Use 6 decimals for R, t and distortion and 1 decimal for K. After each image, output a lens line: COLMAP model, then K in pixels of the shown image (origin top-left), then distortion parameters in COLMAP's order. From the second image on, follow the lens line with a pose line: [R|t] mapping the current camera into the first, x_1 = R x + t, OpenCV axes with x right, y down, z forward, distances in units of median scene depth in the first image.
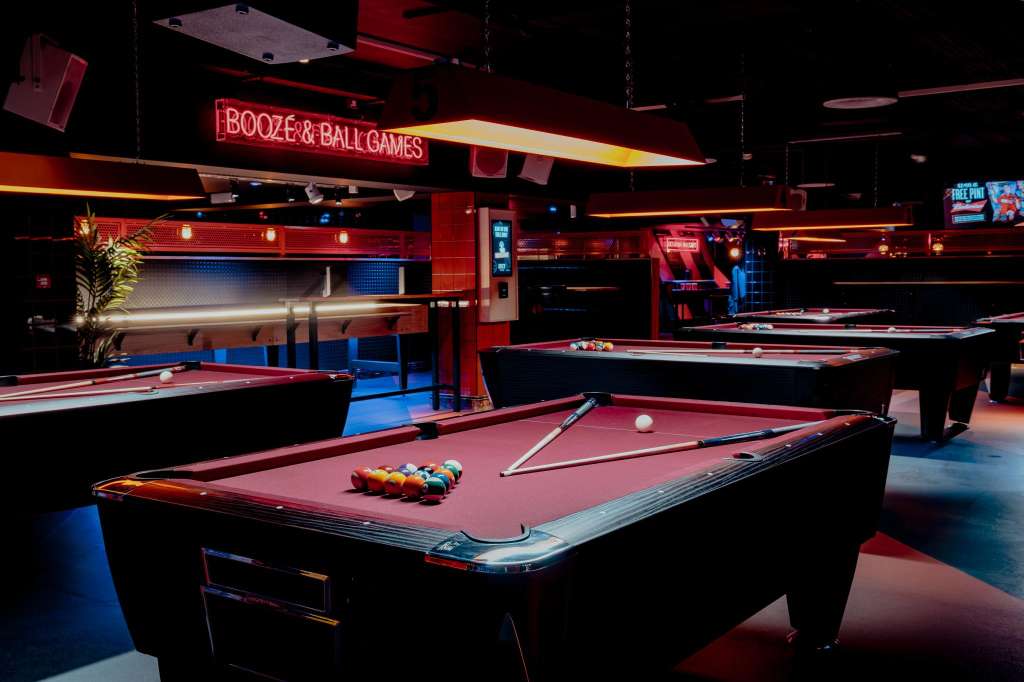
lens RADIAL K [[1050.2, 0, 512.0], [0, 1050.2, 341.0], [0, 0, 1]] dist [-0.013744, -0.012859]
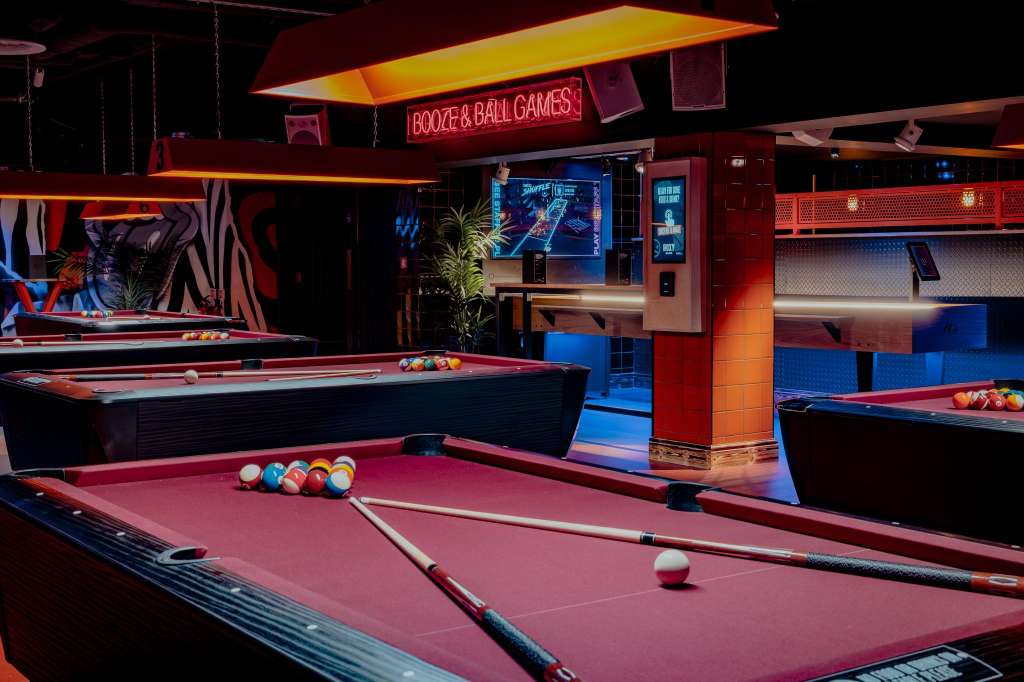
lens RADIAL K [[1353.7, 0, 512.0], [0, 1353.7, 341.0], [0, 0, 1]] dist [0.012606, -0.040624]
pose [[-0.326259, 0.066058, -0.942969, 0.826875], [-0.055484, 0.994497, 0.088865, -0.083071], [0.943651, 0.081313, -0.320798, 1.189081]]
